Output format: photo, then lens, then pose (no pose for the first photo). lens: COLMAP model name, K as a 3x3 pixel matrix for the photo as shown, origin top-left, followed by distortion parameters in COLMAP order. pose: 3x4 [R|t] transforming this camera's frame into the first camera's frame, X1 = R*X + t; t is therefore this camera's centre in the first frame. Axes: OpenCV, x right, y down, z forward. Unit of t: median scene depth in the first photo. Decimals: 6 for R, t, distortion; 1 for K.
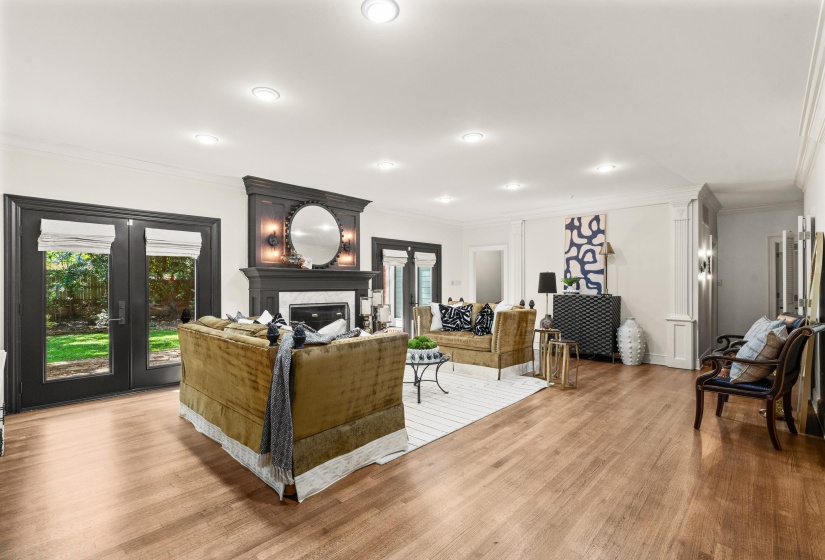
lens RADIAL K [[385.5, 0, 410.1], [0, 385.5, 282.8], [0, 0, 1]] dist [-0.001868, 0.000066]
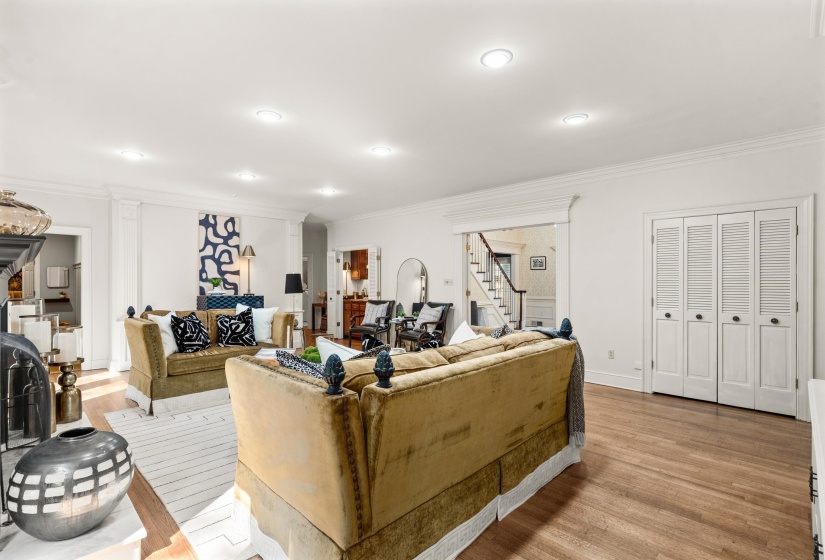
lens RADIAL K [[385.5, 0, 411.7], [0, 385.5, 281.5], [0, 0, 1]] dist [-0.001868, 0.000066]
pose [[0.019123, 0.003299, 0.999812, -0.525932], [0.002331, 0.999992, -0.003344, -0.000724], [-0.999814, 0.002394, 0.019115, 0.506568]]
